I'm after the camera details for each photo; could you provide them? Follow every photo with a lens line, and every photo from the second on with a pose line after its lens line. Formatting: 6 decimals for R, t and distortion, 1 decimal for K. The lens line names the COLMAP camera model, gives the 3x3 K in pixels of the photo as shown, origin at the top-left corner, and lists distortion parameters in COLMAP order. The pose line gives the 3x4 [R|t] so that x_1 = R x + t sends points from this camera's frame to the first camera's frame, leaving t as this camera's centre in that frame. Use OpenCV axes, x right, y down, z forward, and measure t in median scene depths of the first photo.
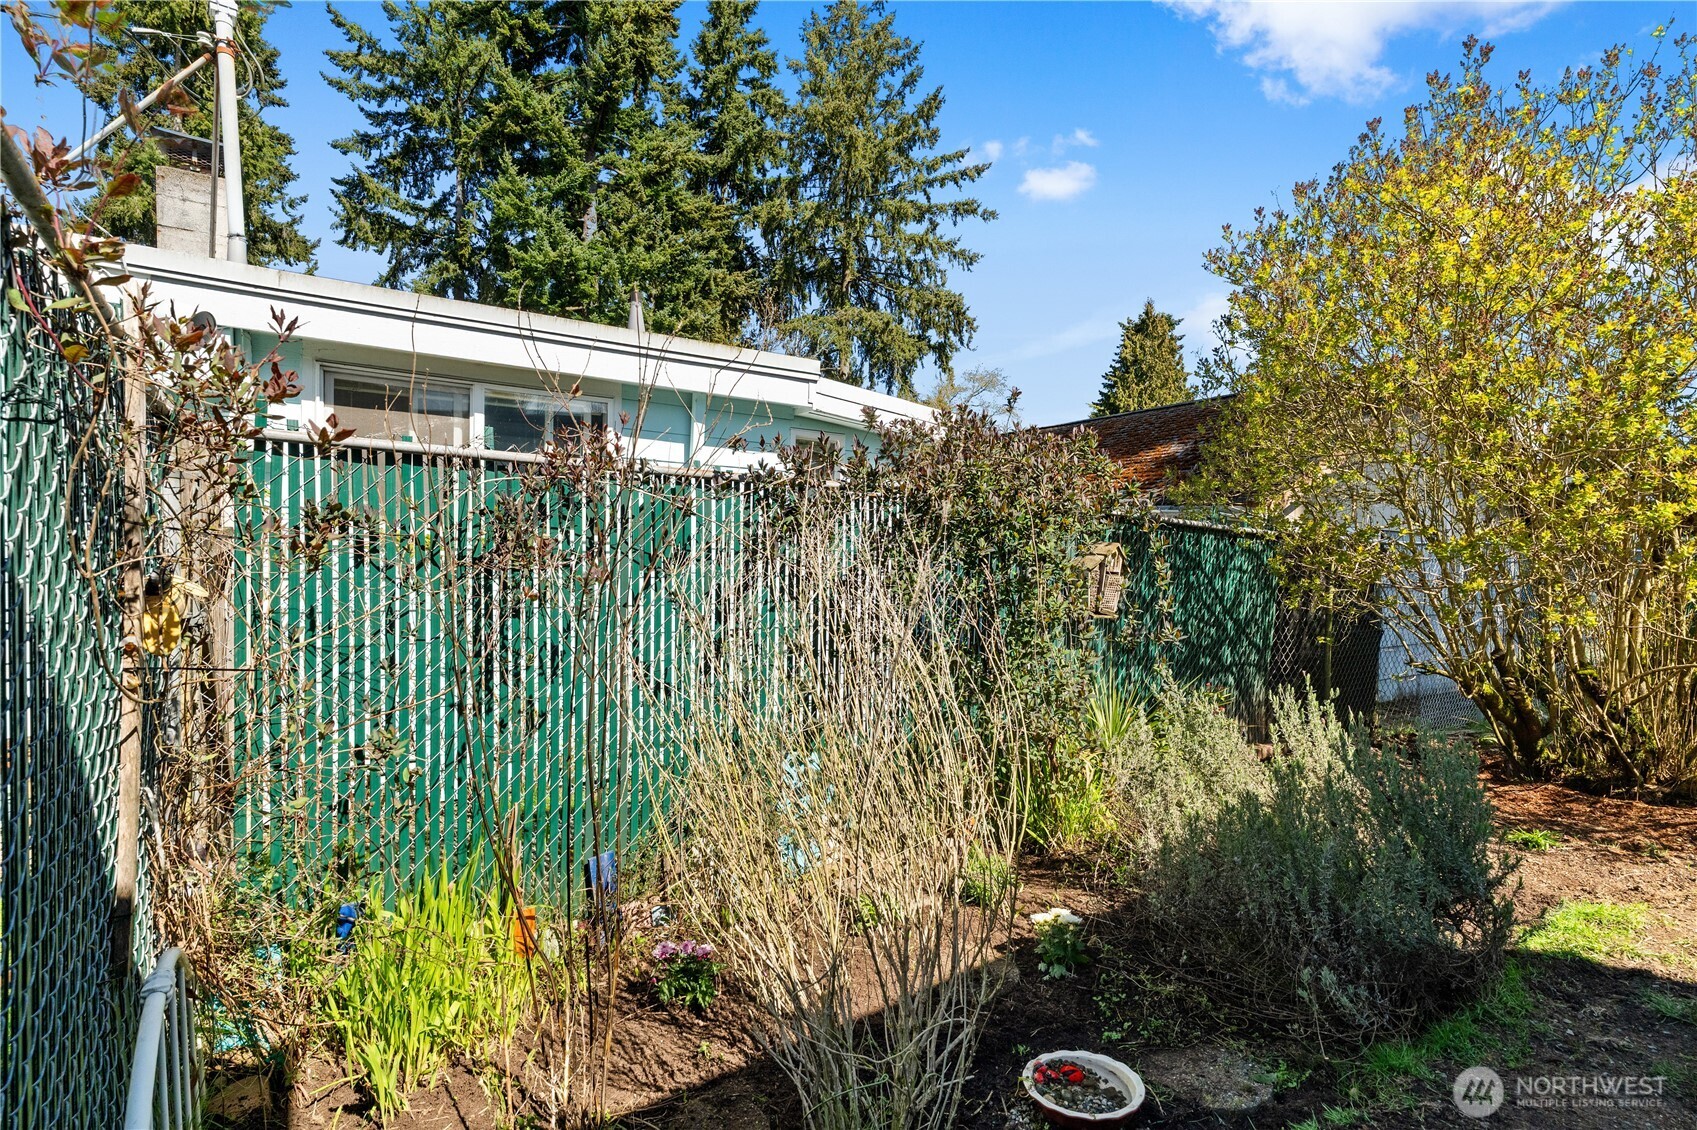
lens RADIAL K [[785.2, 0, 840.9], [0, 785.2, 569.3], [0, 0, 1]] dist [0.000185, 0.000531]
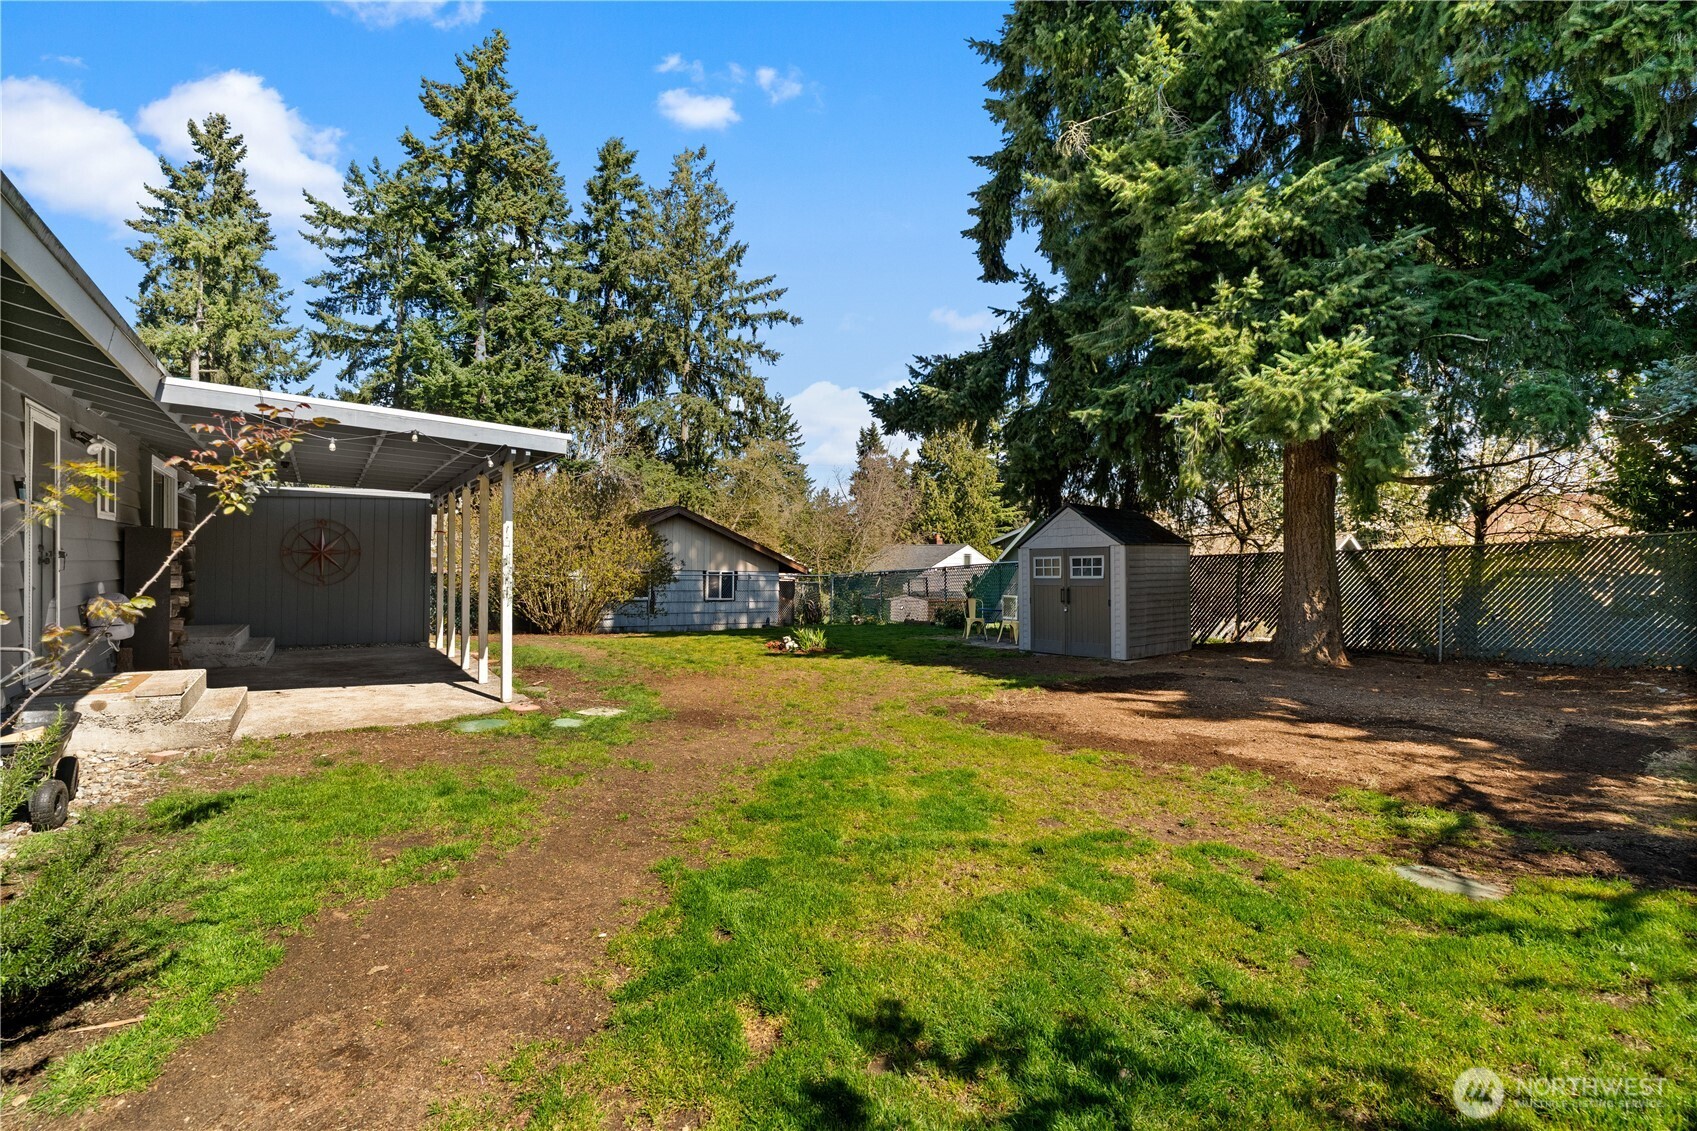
lens RADIAL K [[785.2, 0, 856.3], [0, 785.2, 565.9], [0, 0, 1]] dist [0.000185, 0.000531]
pose [[0.999958, -0.003047, 0.008608, 0.301450], [0.003166, 0.999898, -0.013895, -0.008751], [-0.008564, 0.013922, 0.999866, -0.379172]]
